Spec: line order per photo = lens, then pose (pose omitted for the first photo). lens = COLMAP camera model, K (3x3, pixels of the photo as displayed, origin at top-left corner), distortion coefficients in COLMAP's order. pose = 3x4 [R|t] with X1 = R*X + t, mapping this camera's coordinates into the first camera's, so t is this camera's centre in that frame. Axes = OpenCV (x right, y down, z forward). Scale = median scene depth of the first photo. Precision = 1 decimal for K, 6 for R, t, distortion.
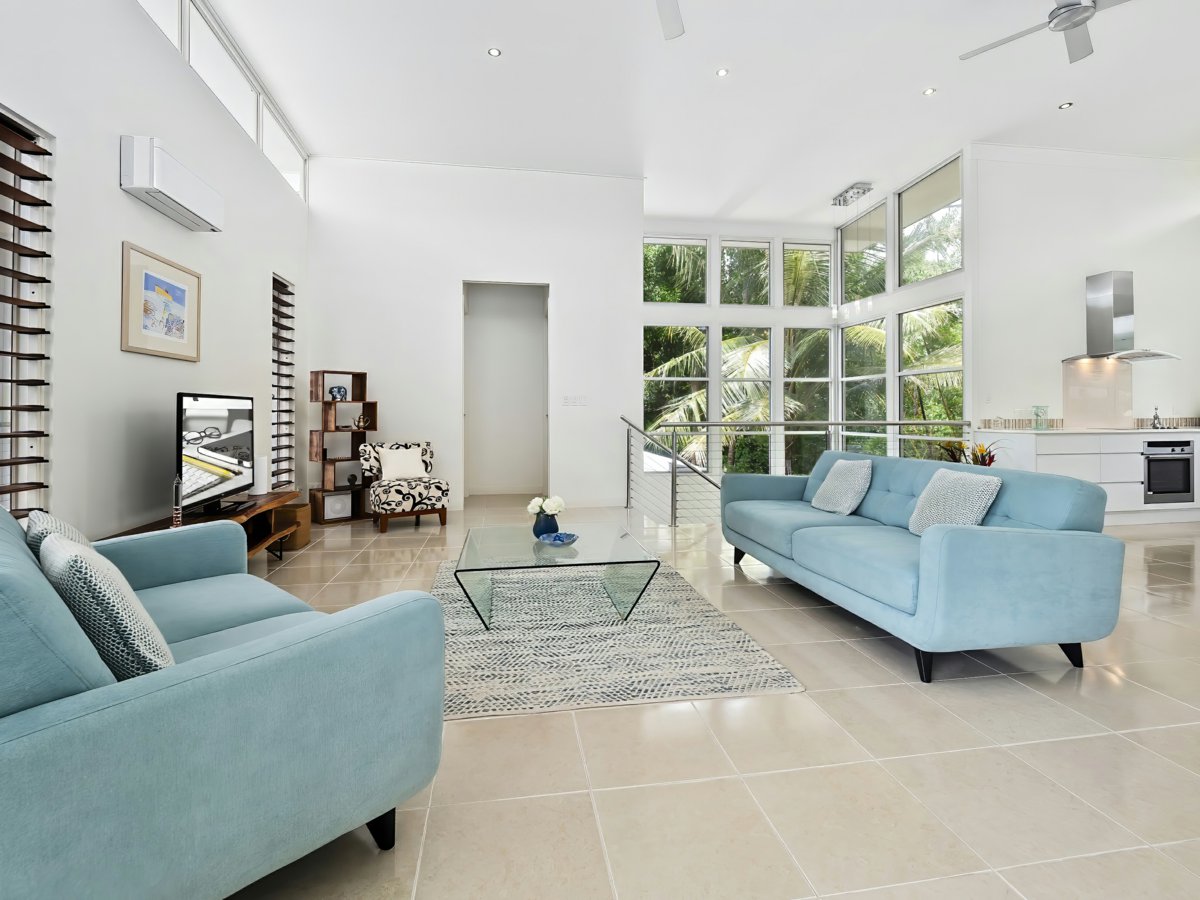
lens RADIAL K [[586.2, 0, 603.9], [0, 586.2, 431.6], [0, 0, 1]] dist [0.001781, -0.000204]
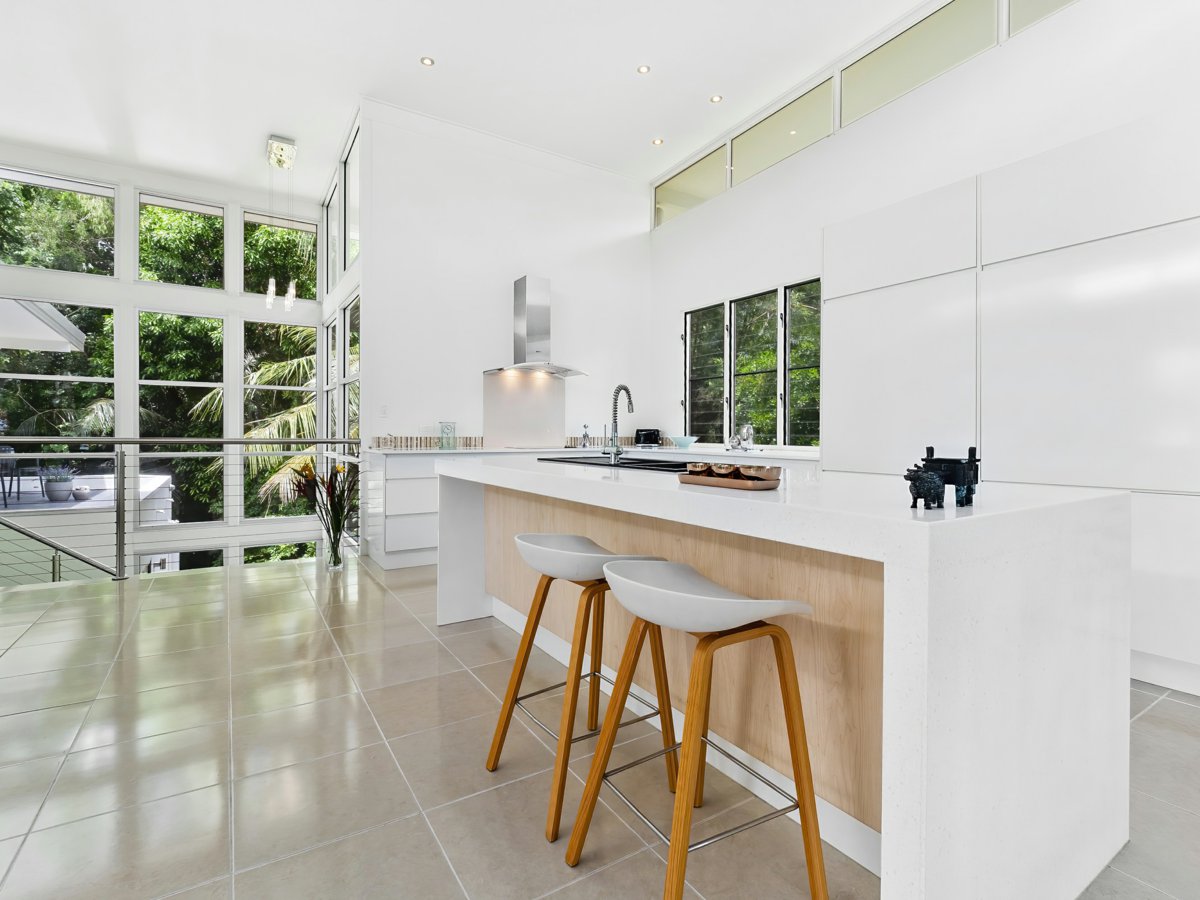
lens RADIAL K [[586.2, 0, 603.9], [0, 586.2, 431.6], [0, 0, 1]] dist [0.001781, -0.000204]
pose [[0.914962, 0.008802, 0.403444, 0.683976], [0.003571, 0.999546, -0.029906, -0.002754], [-0.403524, 0.028804, 0.914516, 0.129987]]
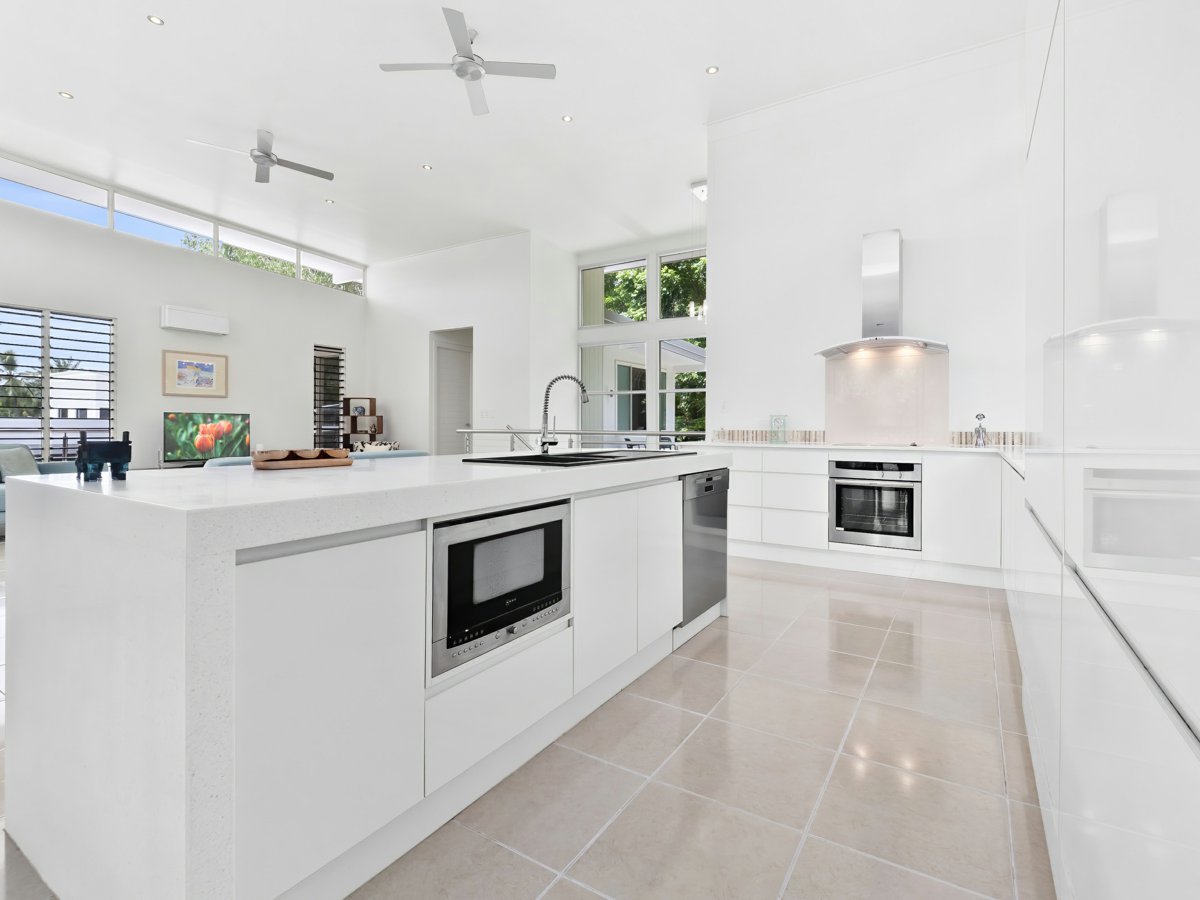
lens RADIAL K [[577.7, 0, 602.0], [0, 577.7, 439.5], [0, 0, 1]] dist [-0.010043, -0.000688]
pose [[0.752219, 0.020337, -0.658600, 1.237417], [-0.025207, 0.999680, 0.002078, -0.004702], [0.658431, 0.015038, 0.752490, 0.248549]]
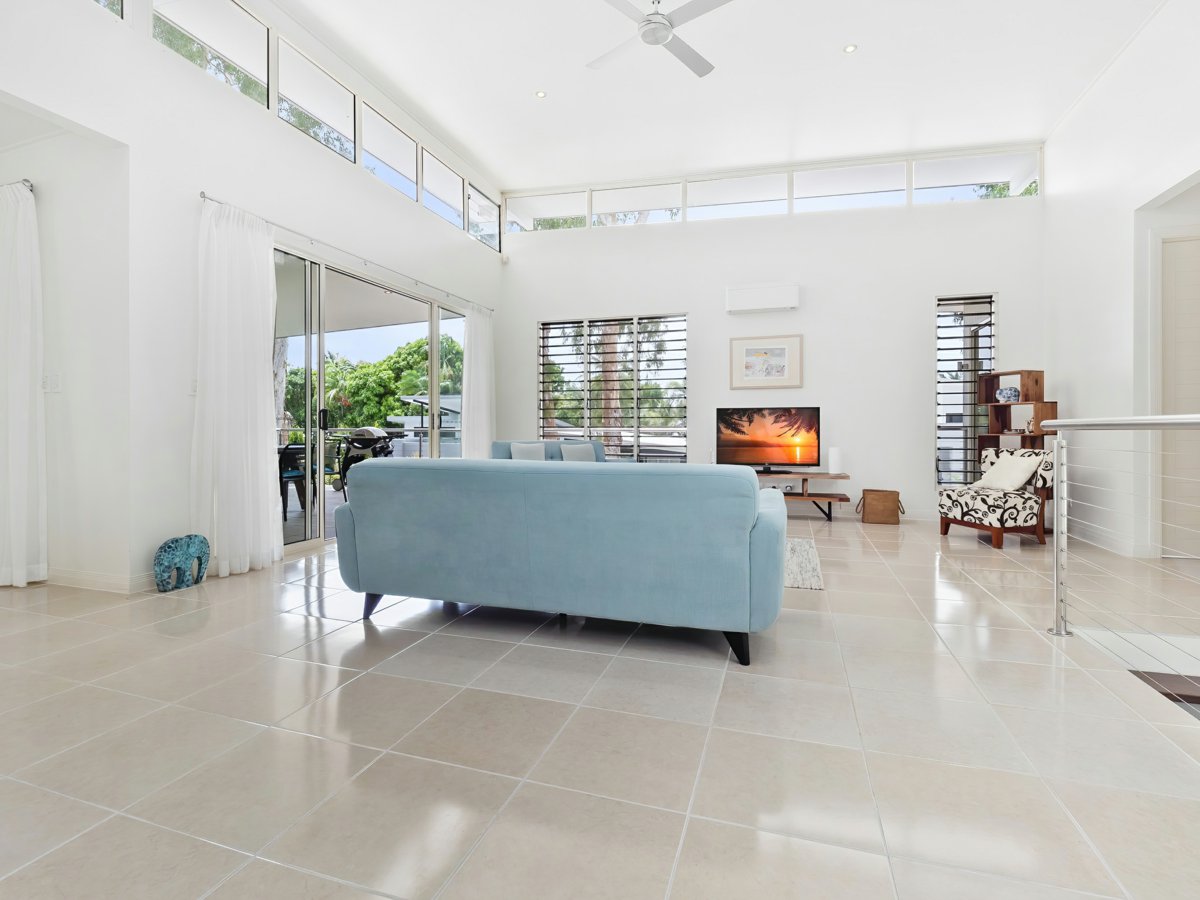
lens RADIAL K [[586.2, 0, 603.9], [0, 586.2, 431.6], [0, 0, 1]] dist [0.001781, -0.000204]
pose [[-0.446233, 0.009939, -0.894861, 0.760790], [-0.019808, 0.999584, 0.020980, -0.013074], [0.894697, 0.027088, -0.445851, 0.914065]]
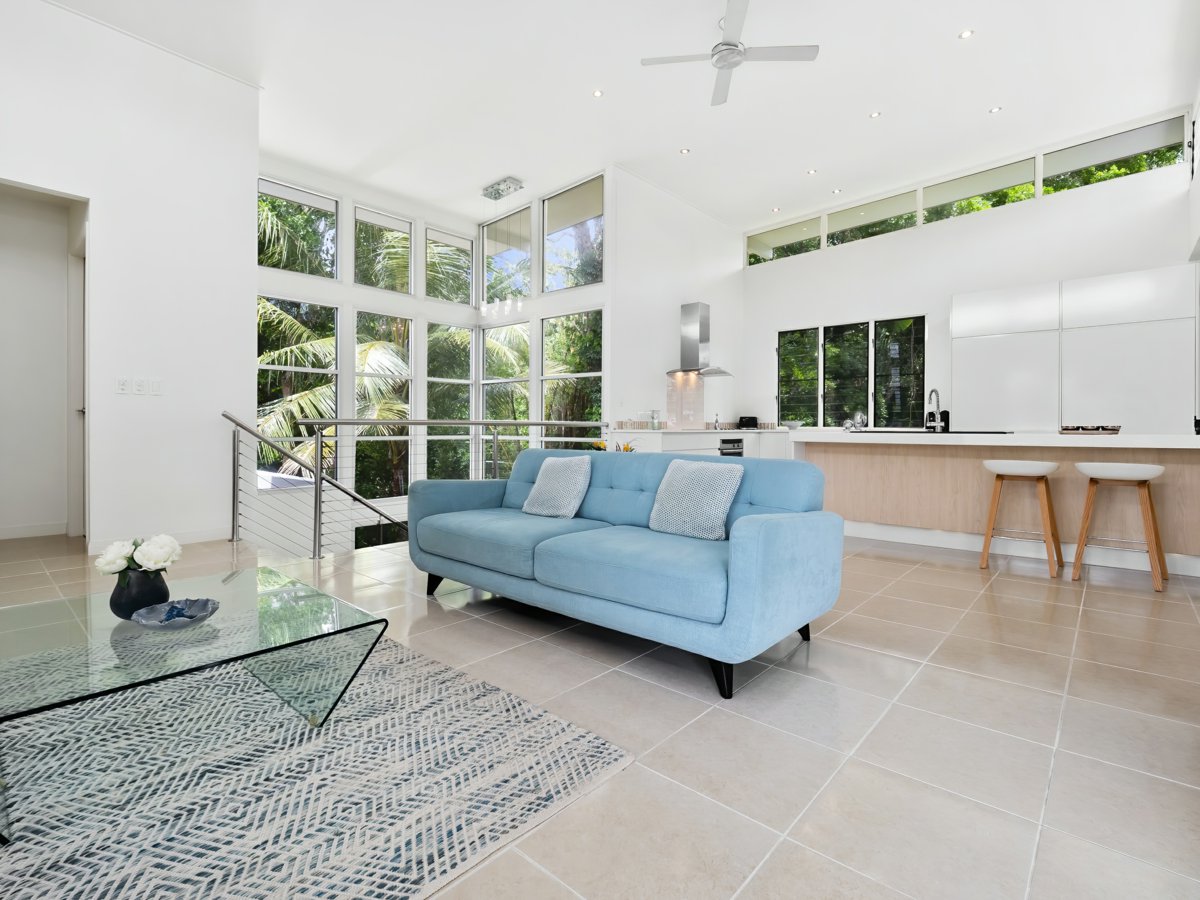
lens RADIAL K [[577.7, 0, 602.0], [0, 577.7, 439.5], [0, 0, 1]] dist [-0.010043, -0.000688]
pose [[0.777062, -0.010763, 0.629332, -0.063923], [0.016063, 0.999867, -0.002733, 0.017840], [-0.629219, 0.012233, 0.777132, 0.203463]]
